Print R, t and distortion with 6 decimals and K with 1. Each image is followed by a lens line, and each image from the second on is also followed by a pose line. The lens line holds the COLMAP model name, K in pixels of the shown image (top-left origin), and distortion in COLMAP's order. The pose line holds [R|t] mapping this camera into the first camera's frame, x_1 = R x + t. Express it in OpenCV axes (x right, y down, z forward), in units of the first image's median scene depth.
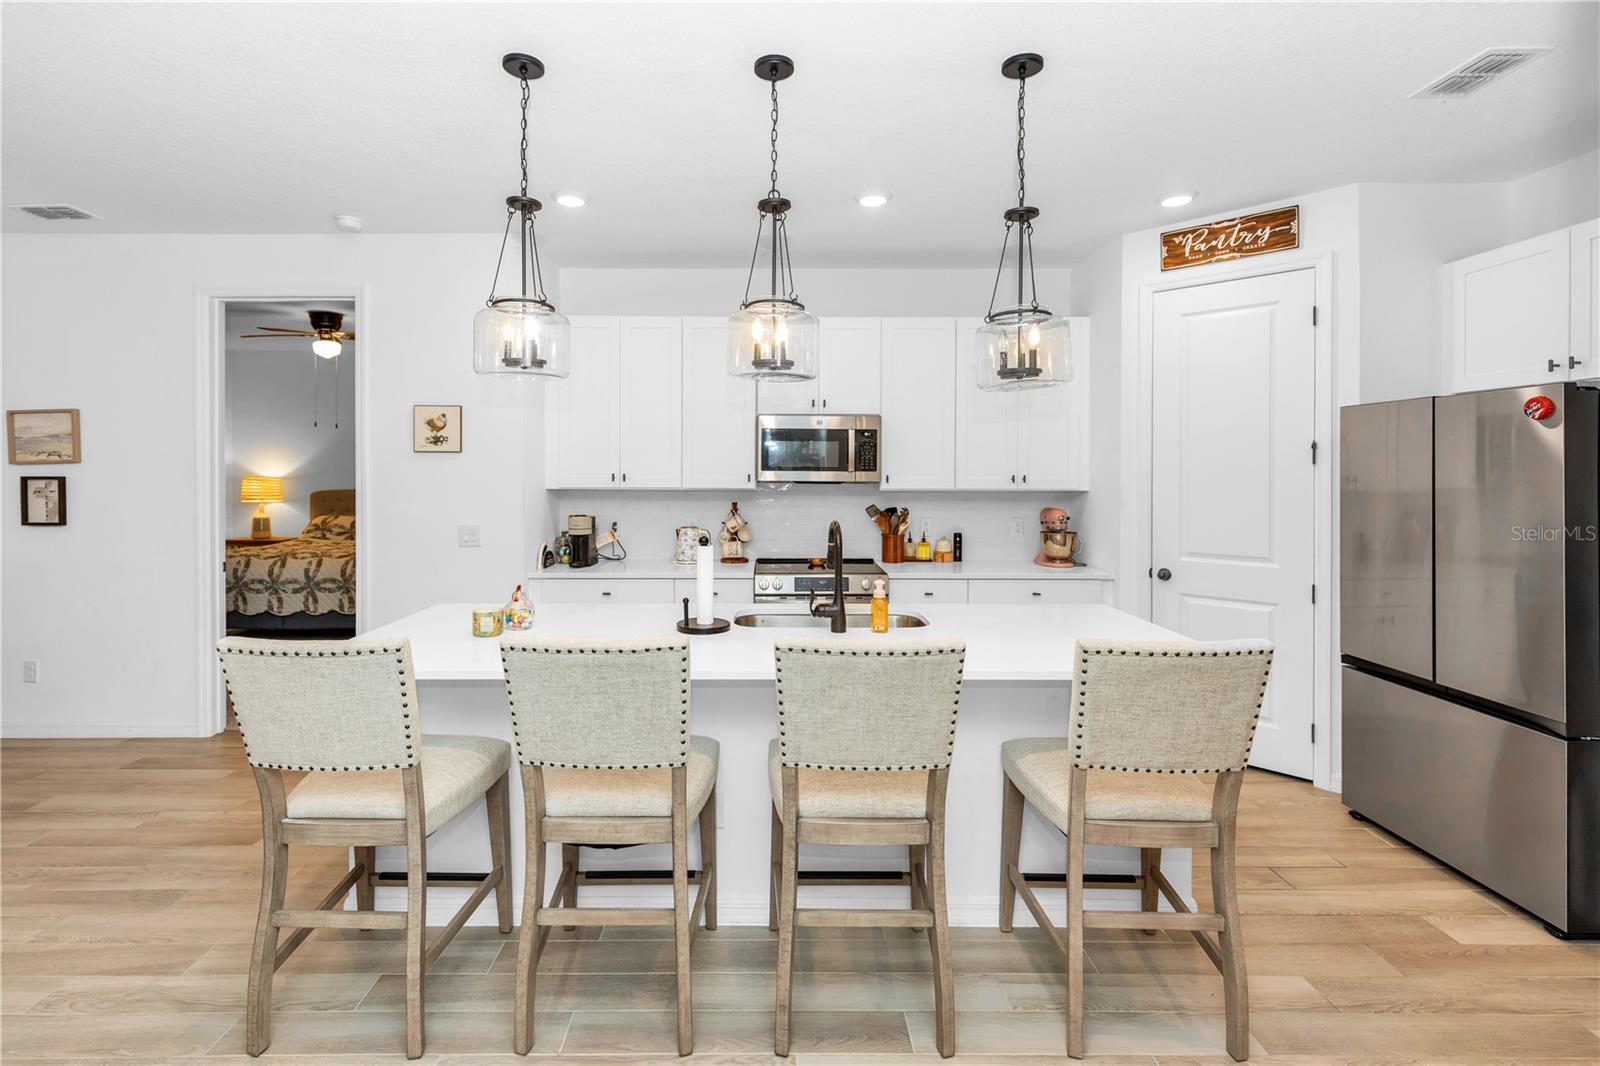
lens RADIAL K [[729.8, 0, 783.7], [0, 729.8, 464.0], [0, 0, 1]] dist [-0.000020, 0.000455]
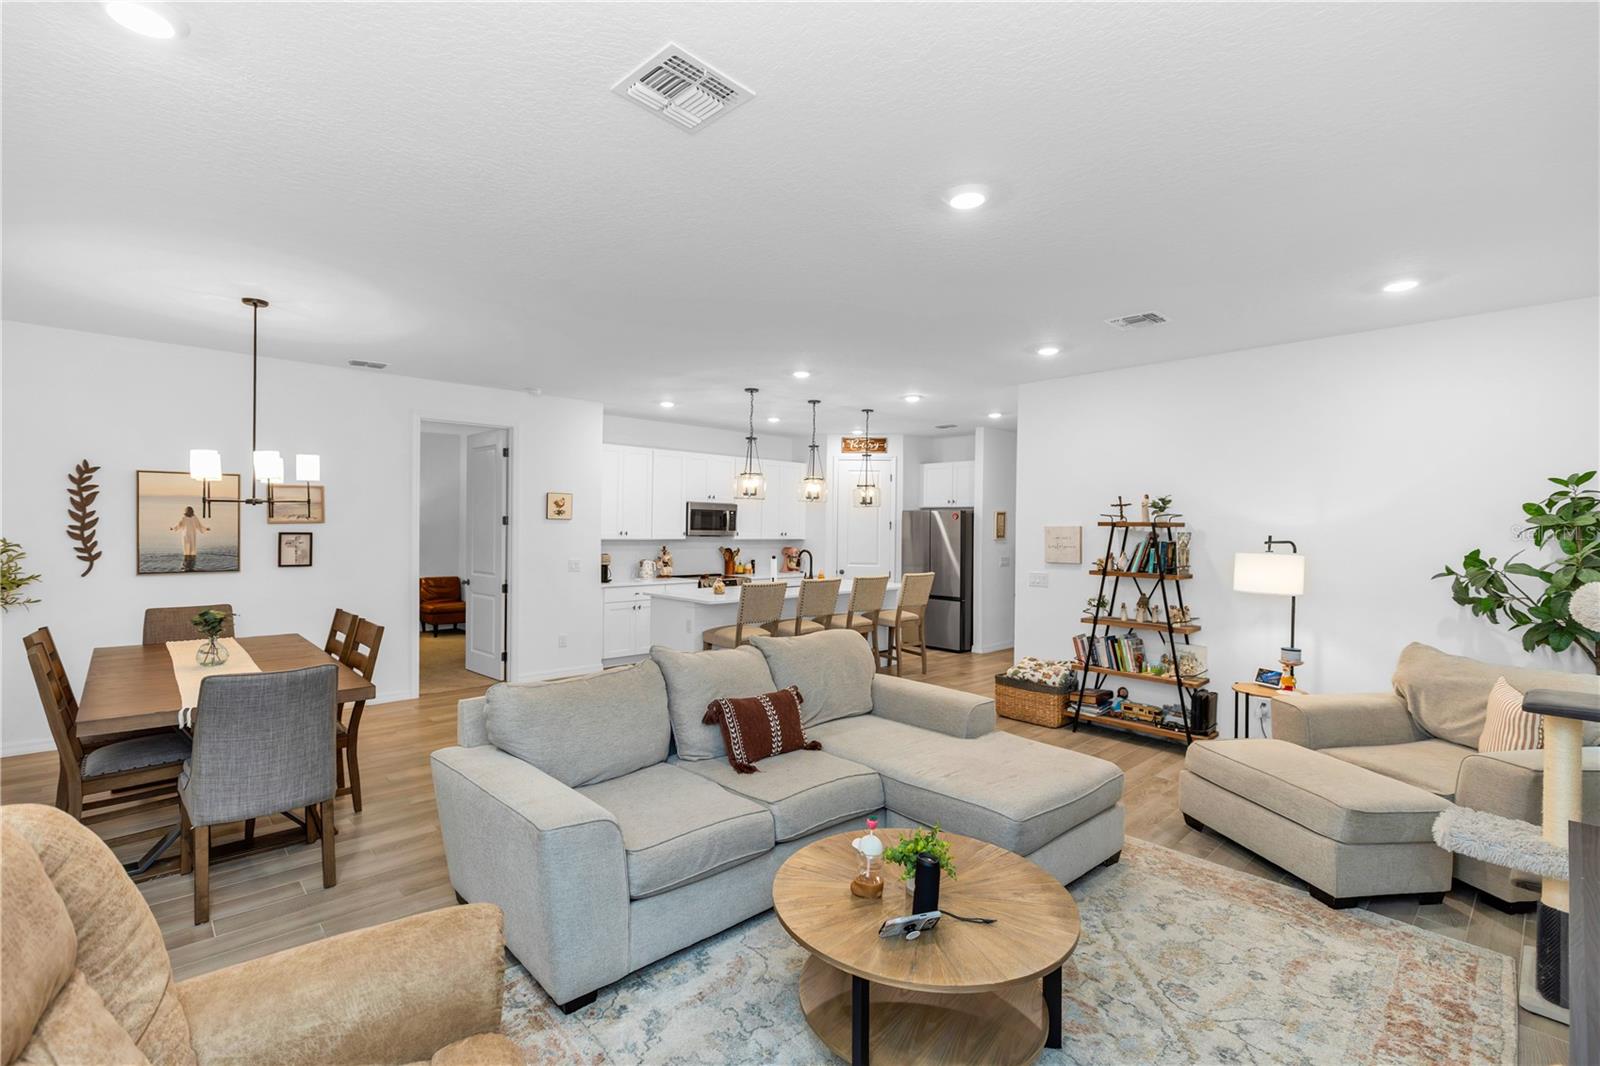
lens RADIAL K [[756.4, 0, 768.9], [0, 756.4, 498.8], [0, 0, 1]] dist [0.001230, 0.000704]
pose [[0.737930, 0.031867, 0.674125, -1.362823], [-0.015740, 0.999426, -0.030015, -0.018722], [-0.674694, 0.011538, 0.738008, -0.728844]]
